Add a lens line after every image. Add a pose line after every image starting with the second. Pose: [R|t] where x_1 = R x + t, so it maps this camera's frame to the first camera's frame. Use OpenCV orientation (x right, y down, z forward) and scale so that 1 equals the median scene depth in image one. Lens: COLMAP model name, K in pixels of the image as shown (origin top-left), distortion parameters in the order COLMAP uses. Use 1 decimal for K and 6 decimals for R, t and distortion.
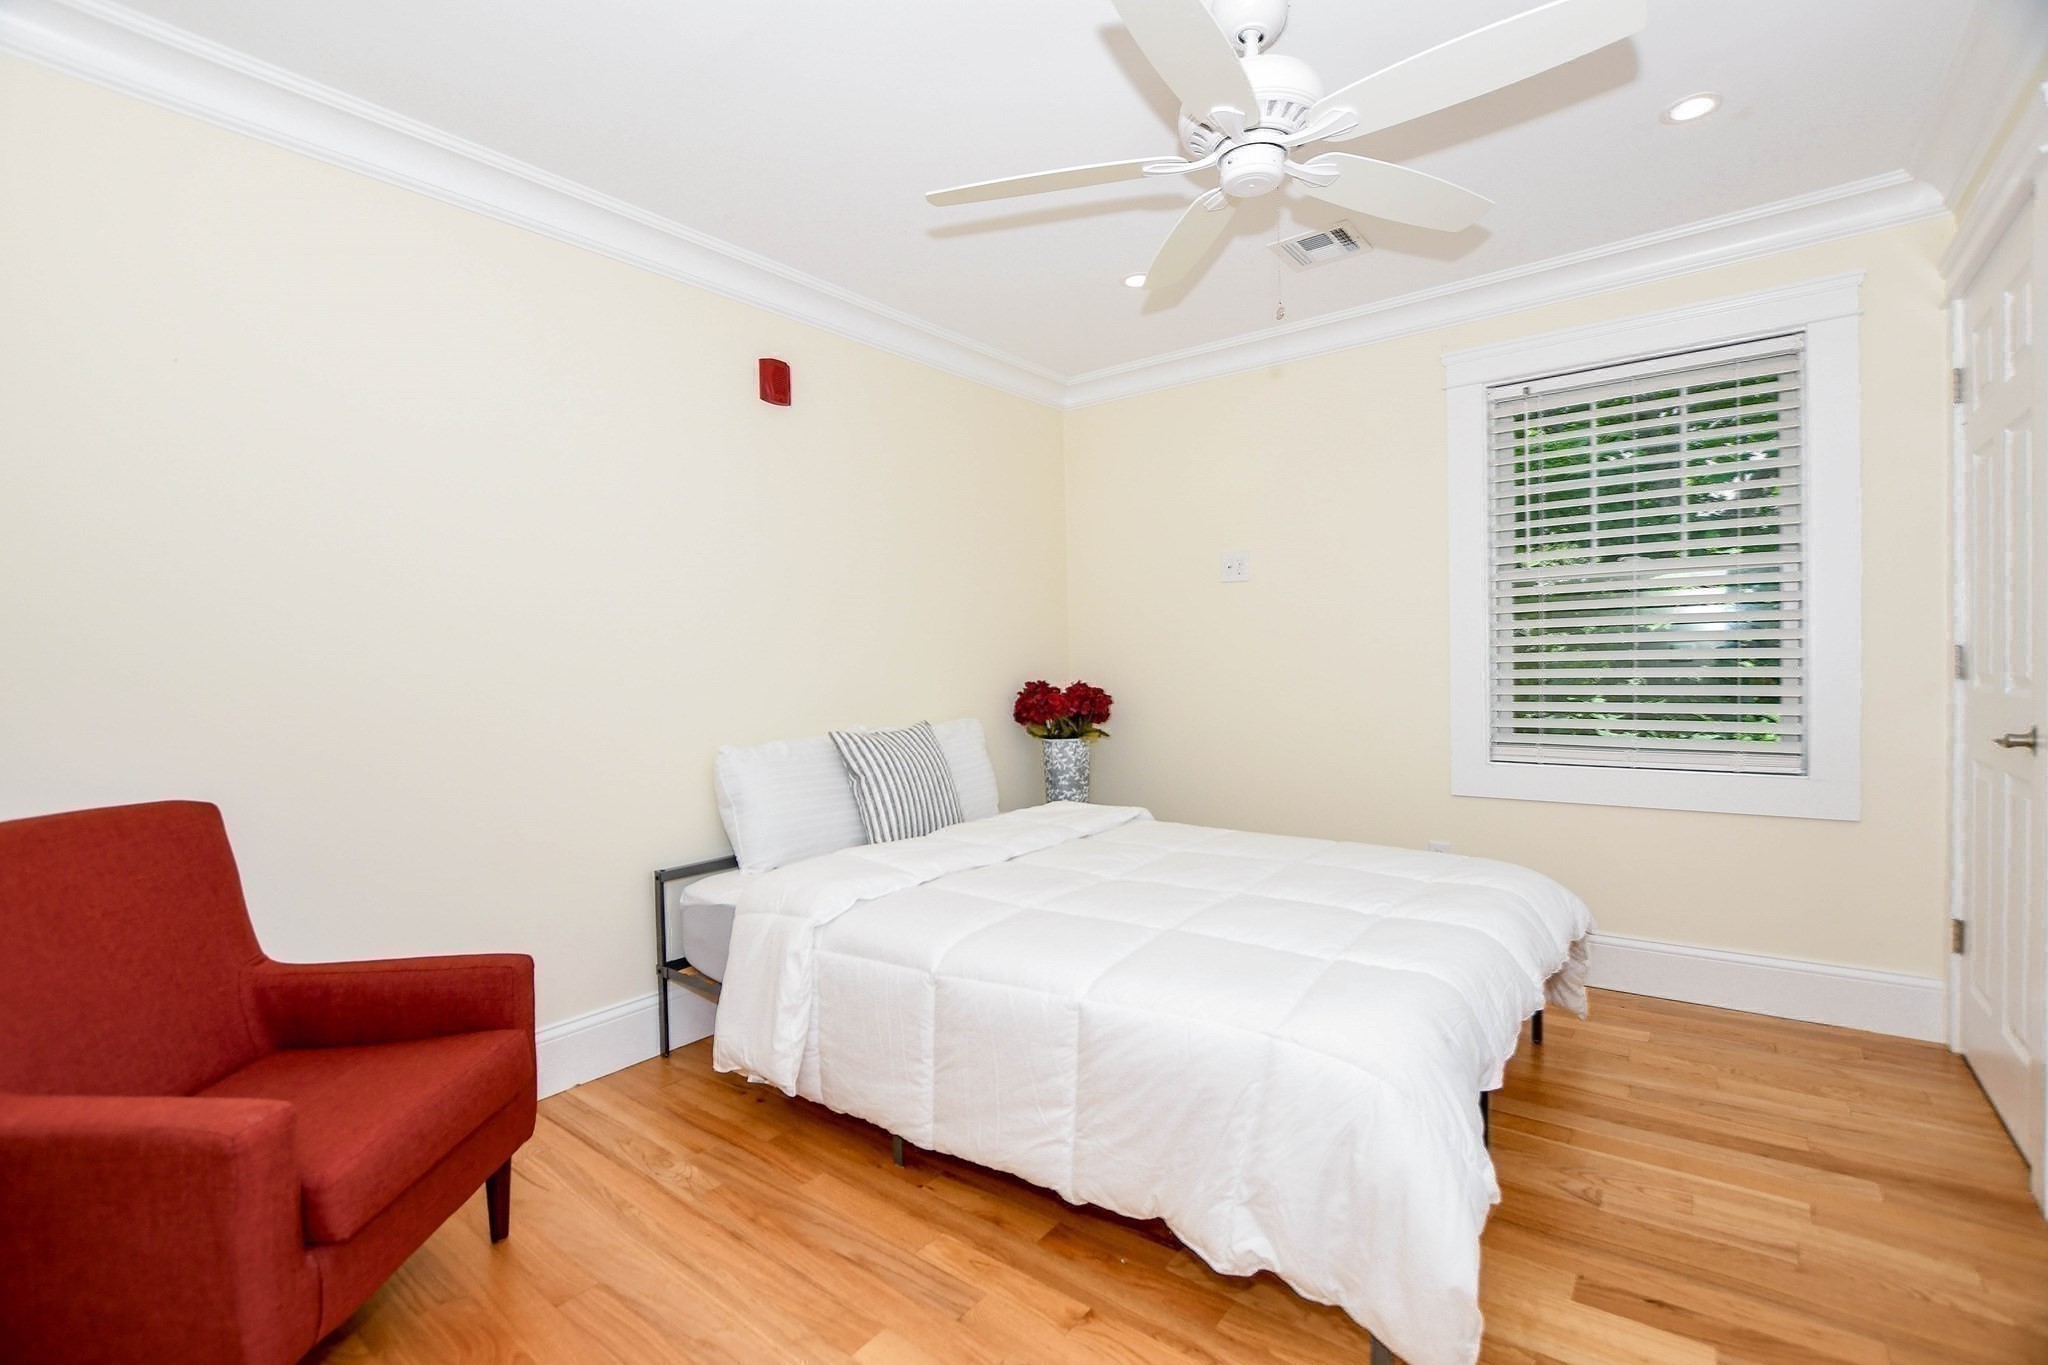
lens RADIAL K [[903.1, 0, 1027.0], [0, 903.1, 682.5], [0, 0, 1]] dist [-0.027798, 0.002055]
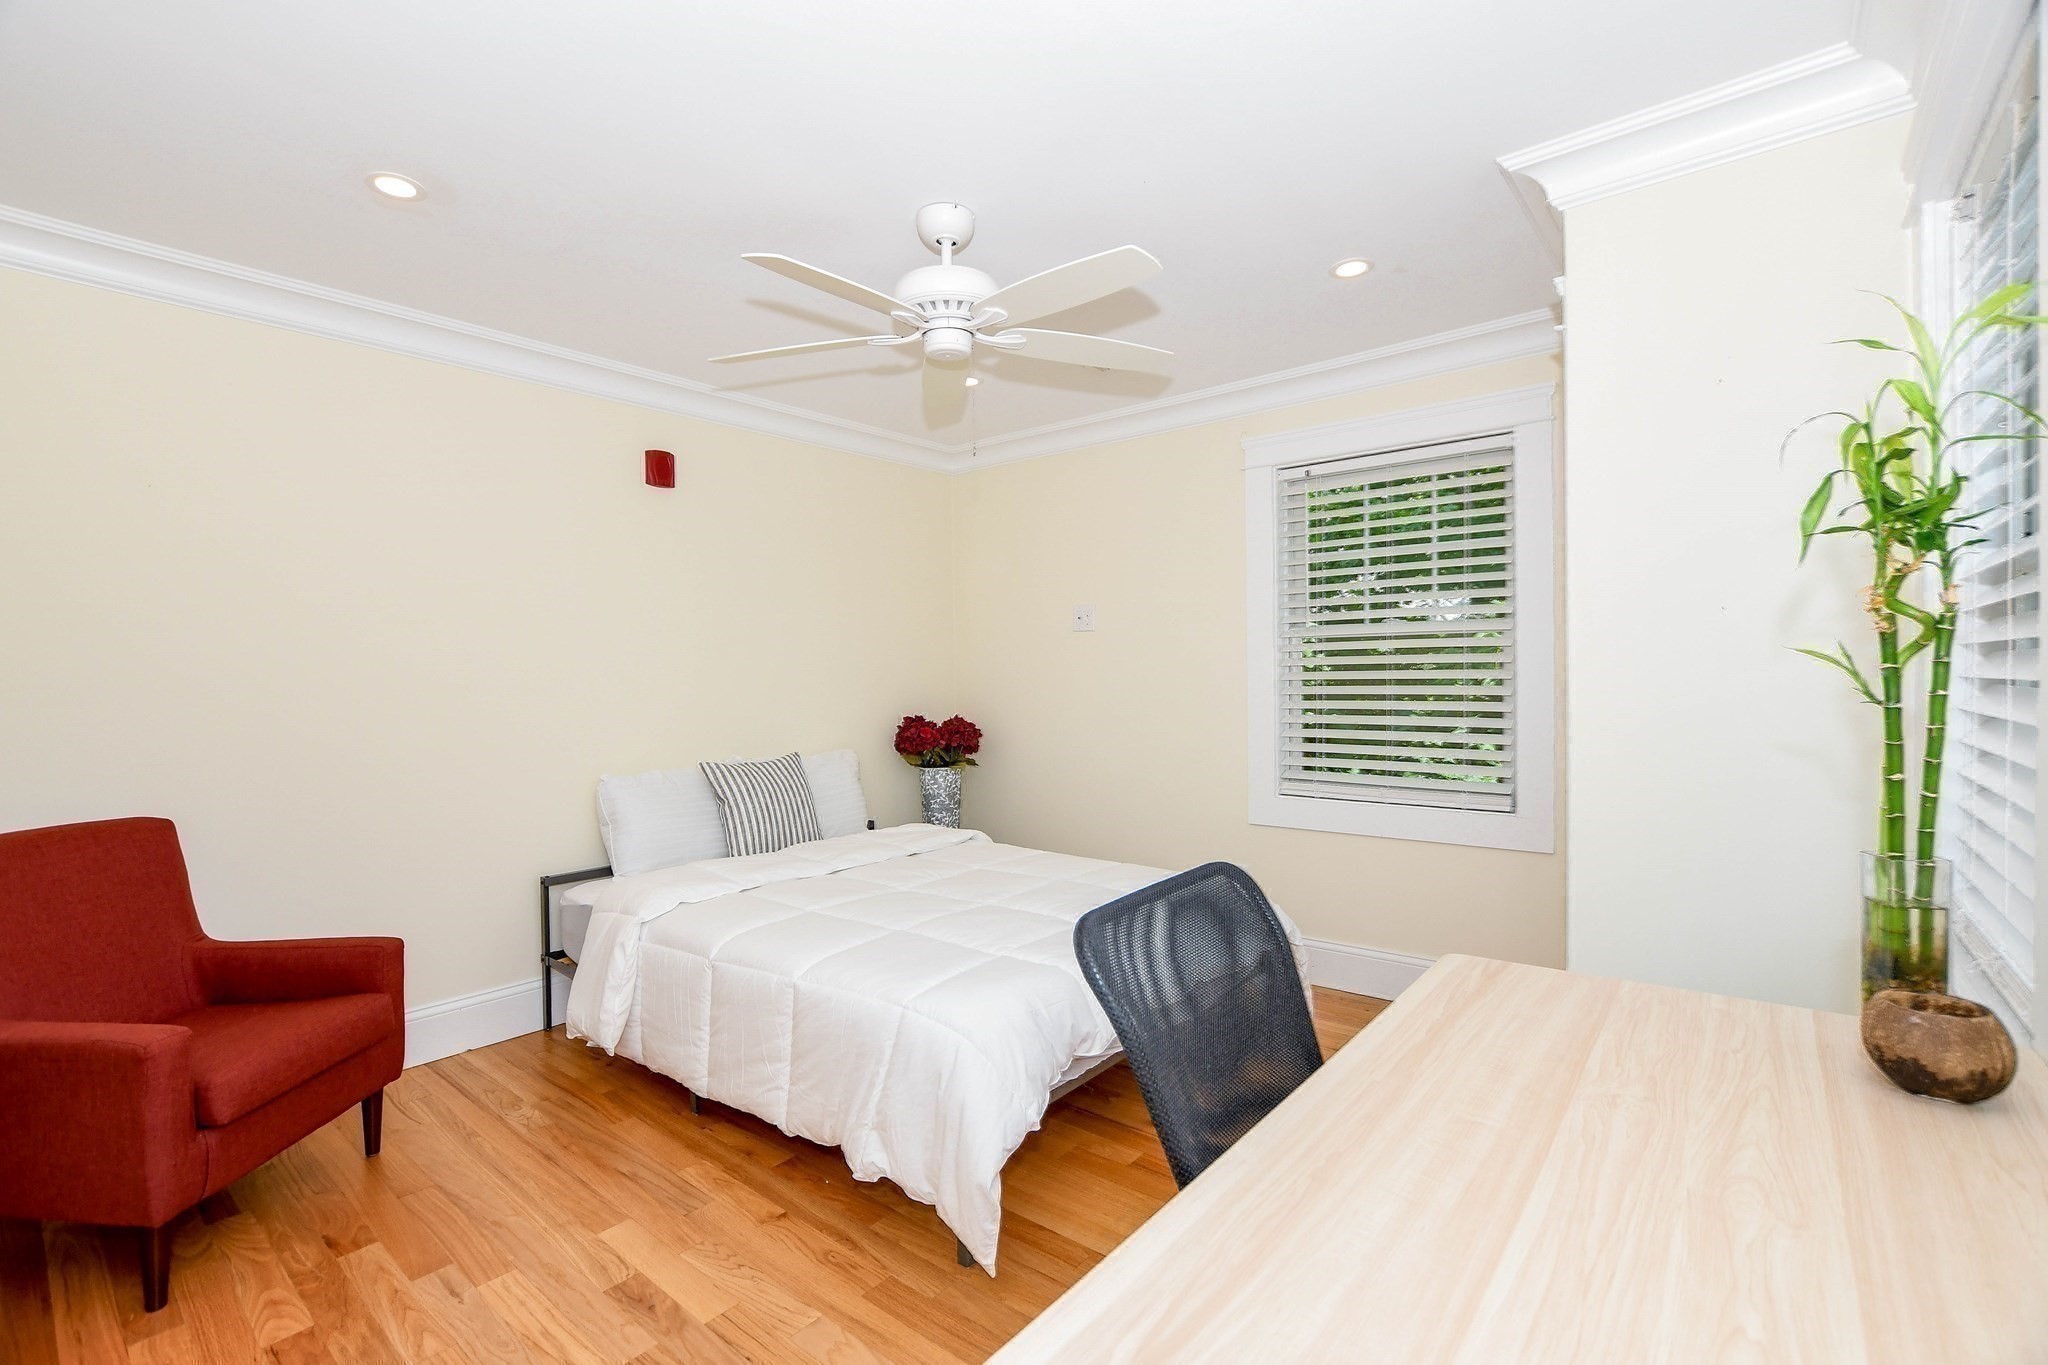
lens RADIAL K [[903.1, 0, 1021.8], [0, 903.1, 684.2], [0, 0, 1]] dist [-0.027798, 0.002055]
pose [[0.999547, 0.010017, -0.028392, 0.399643], [-0.010406, 0.999854, -0.013583, -0.062244], [0.028252, 0.013872, 0.999505, -0.294875]]
